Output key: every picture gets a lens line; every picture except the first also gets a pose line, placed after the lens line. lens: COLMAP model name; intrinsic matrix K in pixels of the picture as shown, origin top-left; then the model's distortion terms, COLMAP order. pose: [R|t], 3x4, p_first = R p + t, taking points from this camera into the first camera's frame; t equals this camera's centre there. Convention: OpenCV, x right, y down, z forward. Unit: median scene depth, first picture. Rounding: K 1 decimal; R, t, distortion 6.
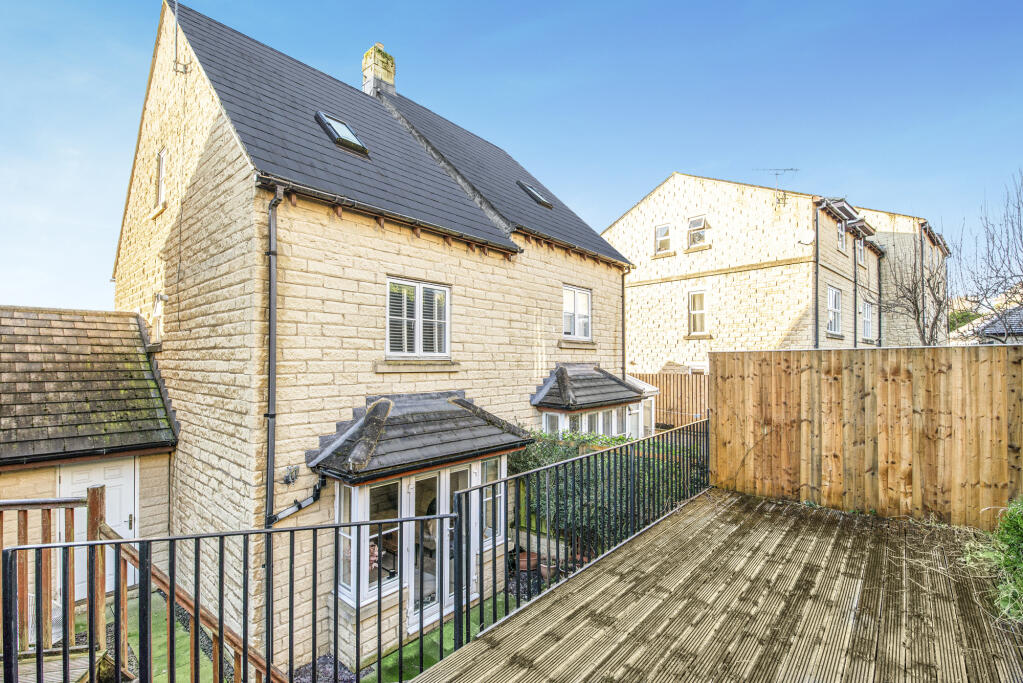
lens RADIAL K [[452.6, 0, 512.2], [0, 452.6, 360.3], [0, 0, 1]] dist [0.001020, 0.000012]
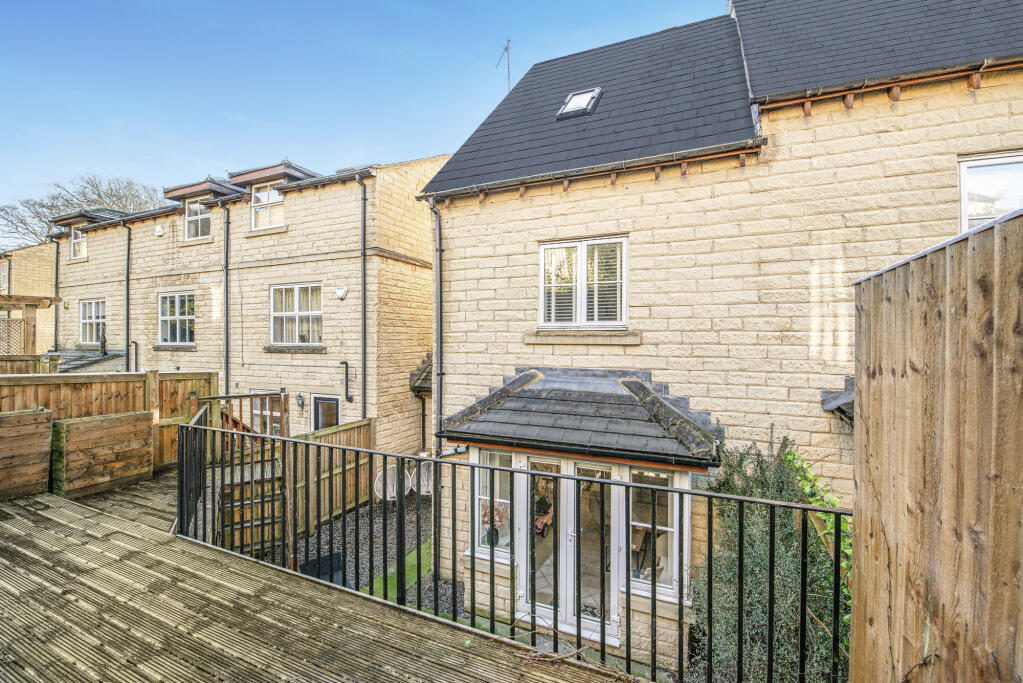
lens RADIAL K [[445.2, 0, 511.5], [0, 445.2, 341.5], [0, 0, 1]] dist [-0.016784, -0.000365]
pose [[0.279984, 0.007587, -0.959975, 0.629979], [0.004431, 0.999948, 0.009196, 0.013534], [0.959994, -0.006829, 0.279936, 0.694554]]
